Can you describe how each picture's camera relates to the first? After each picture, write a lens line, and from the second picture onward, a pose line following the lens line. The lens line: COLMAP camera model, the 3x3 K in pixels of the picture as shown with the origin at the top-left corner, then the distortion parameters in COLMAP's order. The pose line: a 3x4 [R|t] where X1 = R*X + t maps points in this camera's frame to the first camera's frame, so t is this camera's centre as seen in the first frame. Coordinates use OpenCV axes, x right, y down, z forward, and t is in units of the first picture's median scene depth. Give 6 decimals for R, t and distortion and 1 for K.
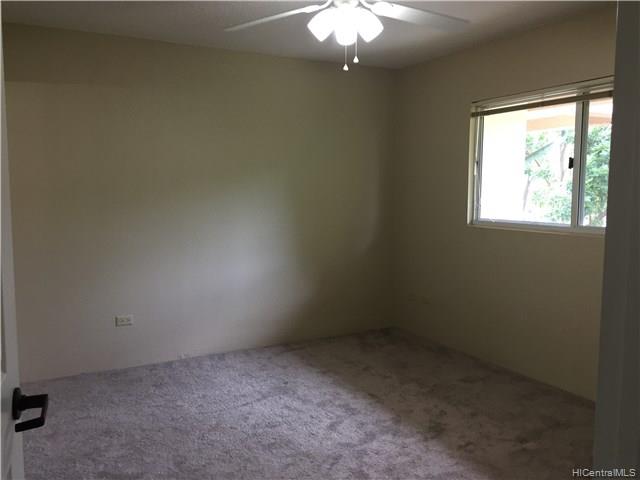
lens RADIAL K [[547.5, 0, 320.0], [0, 547.5, 240.0], [0, 0, 1]] dist [0.082766, -0.113728]
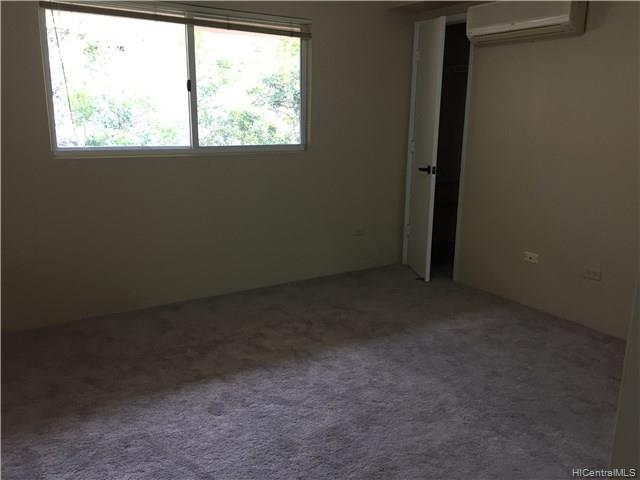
lens RADIAL K [[547.5, 0, 320.0], [0, 547.5, 240.0], [0, 0, 1]] dist [0.082766, -0.113728]
pose [[-0.066755, -0.226563, 0.971706, -0.668305], [0.085699, 0.968978, 0.231814, -0.081616], [-0.994082, 0.098749, -0.045268, 0.880937]]
